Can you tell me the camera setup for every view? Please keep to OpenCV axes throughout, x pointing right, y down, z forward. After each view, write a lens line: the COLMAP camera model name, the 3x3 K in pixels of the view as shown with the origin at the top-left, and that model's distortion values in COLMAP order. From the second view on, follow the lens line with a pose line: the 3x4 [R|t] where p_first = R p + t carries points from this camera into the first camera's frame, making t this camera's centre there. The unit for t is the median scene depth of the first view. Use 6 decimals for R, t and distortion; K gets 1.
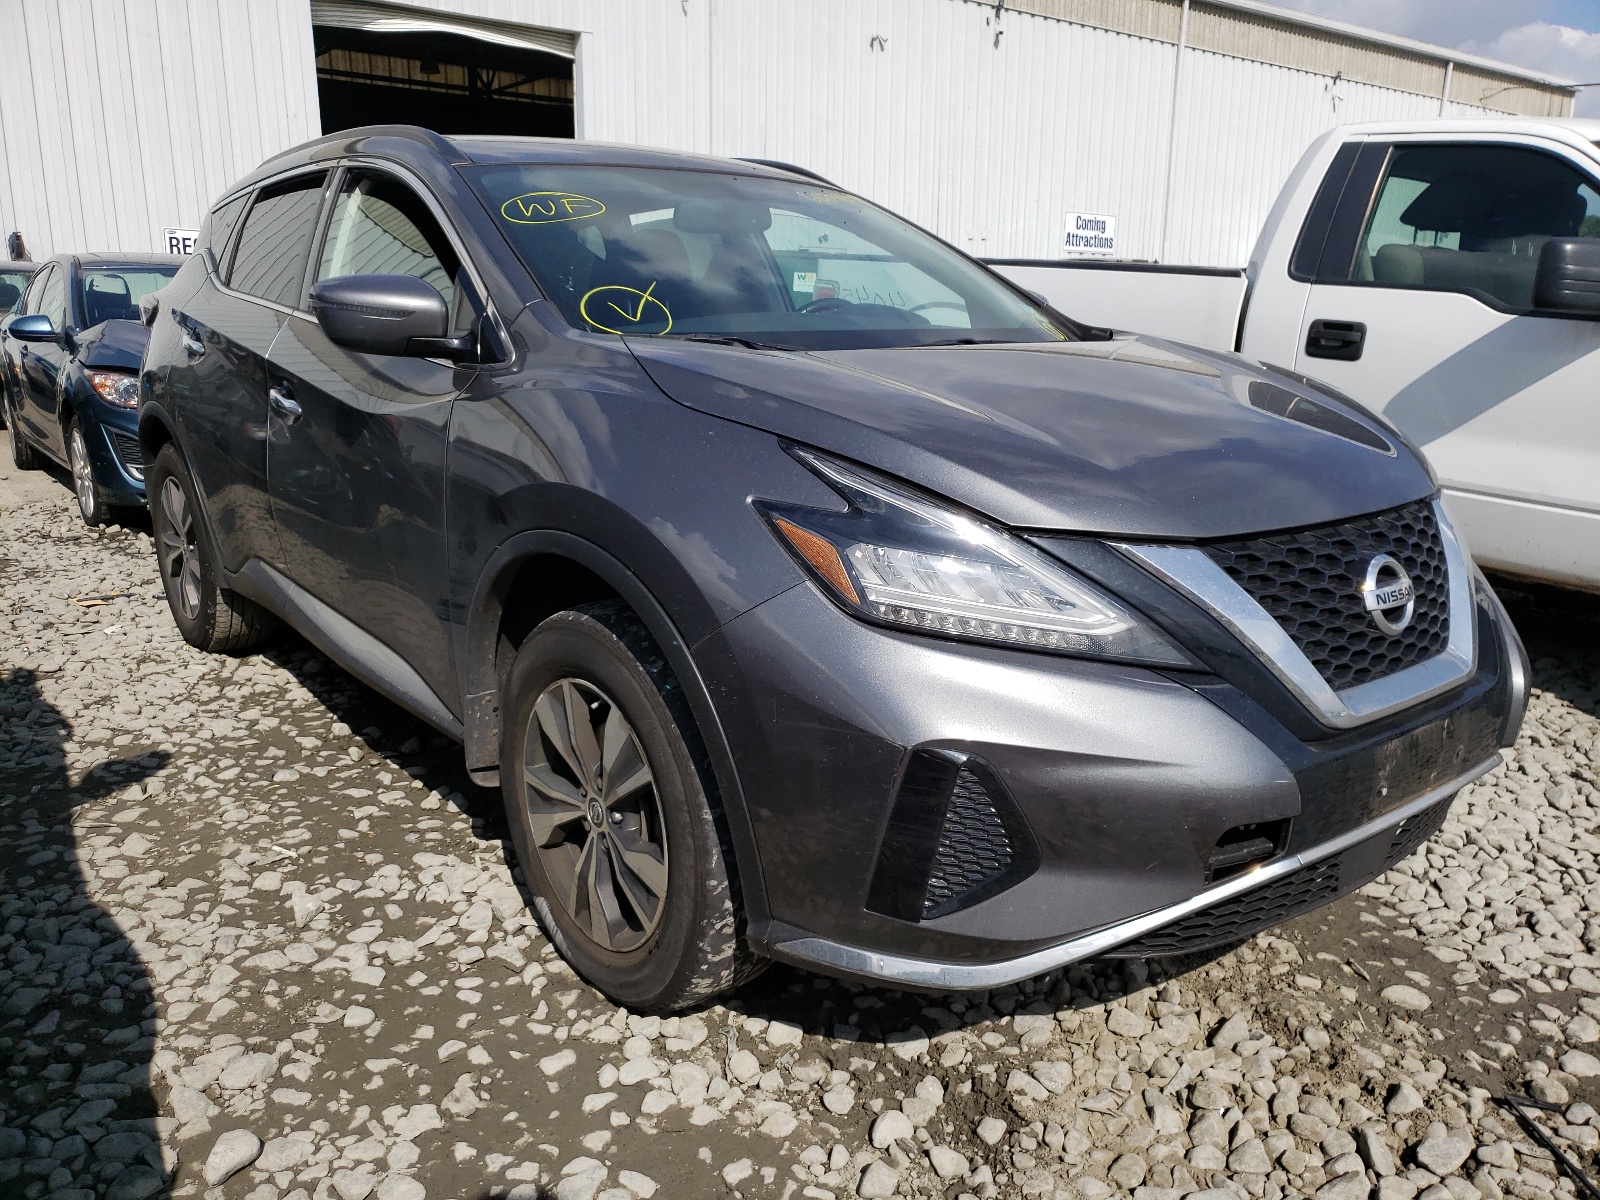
lens RADIAL K [[1194.6, 0, 816.5], [0, 1194.6, 594.3], [0, 0, 1]] dist [0.000840, 0.023251]
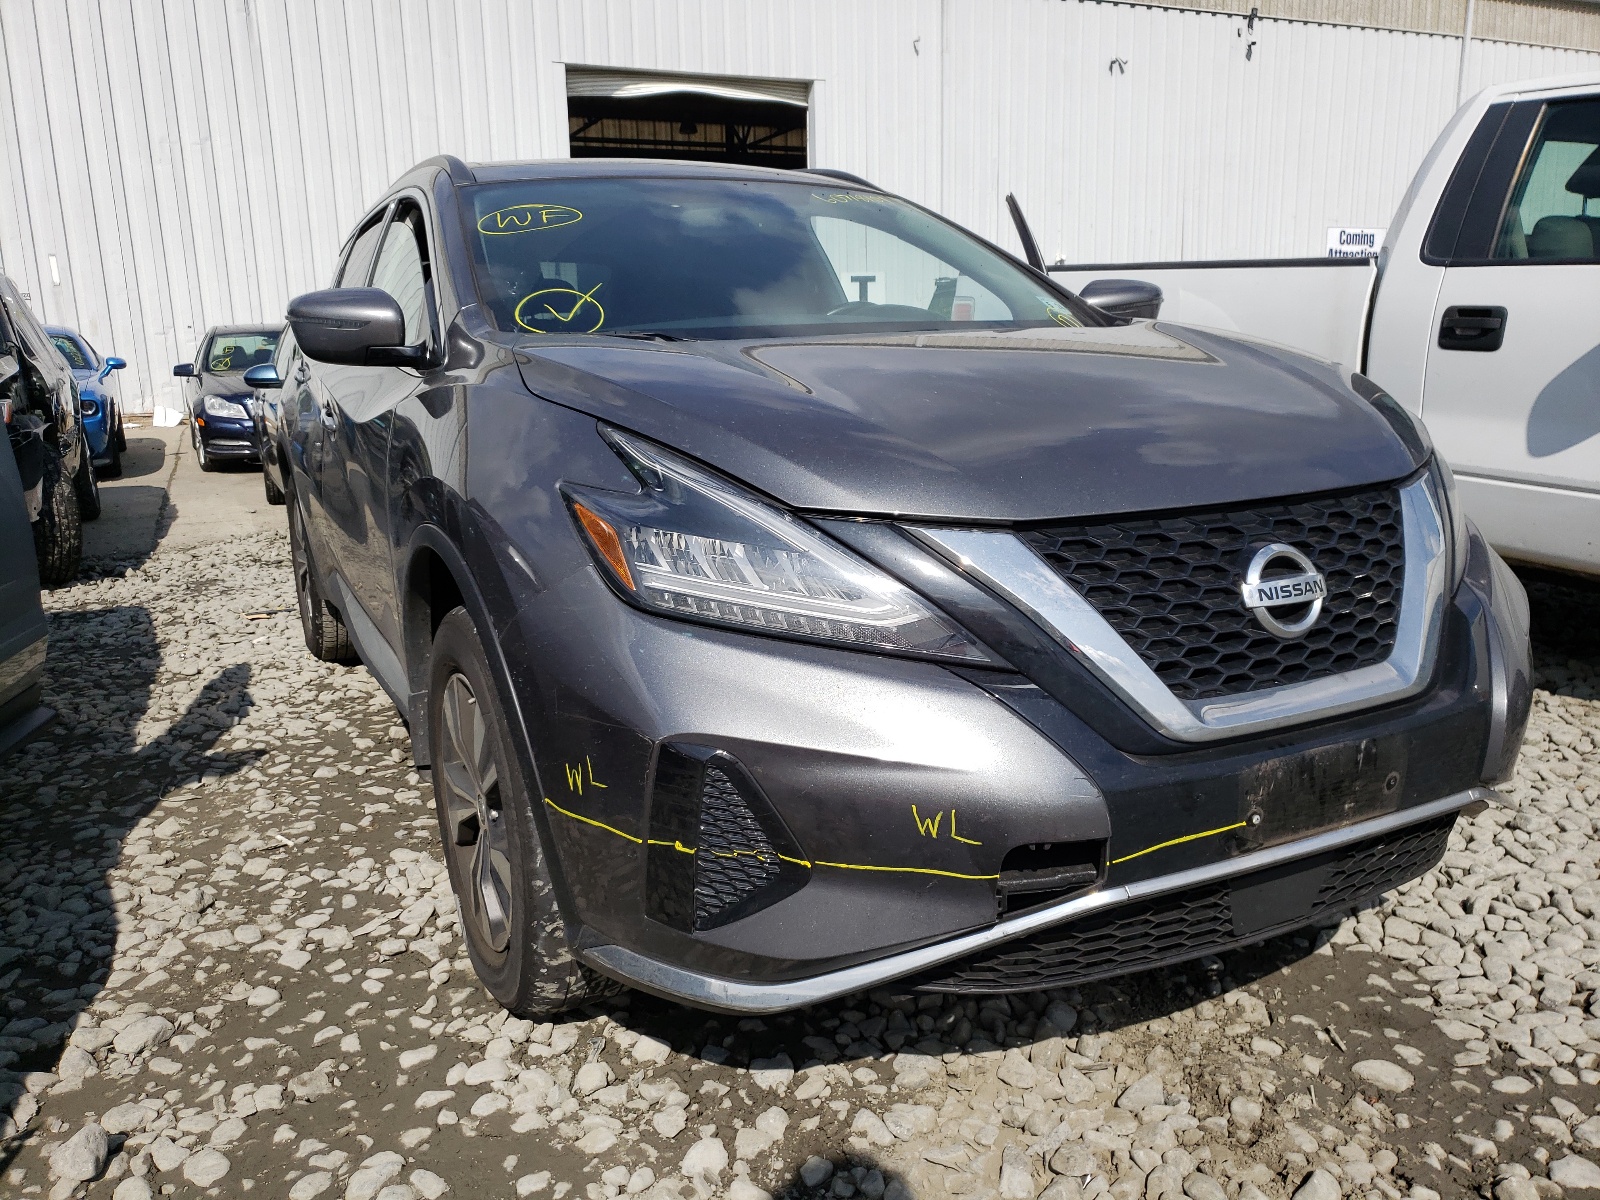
lens RADIAL K [[1194.6, 0, 796.1], [0, 1194.6, 604.6], [0, 0, 1]] dist [0.000840, 0.023251]
pose [[0.976493, 0.008847, -0.215369, 0.280991], [-0.013510, 0.999705, -0.020190, 0.028251], [0.215127, 0.022625, 0.976324, 0.079410]]
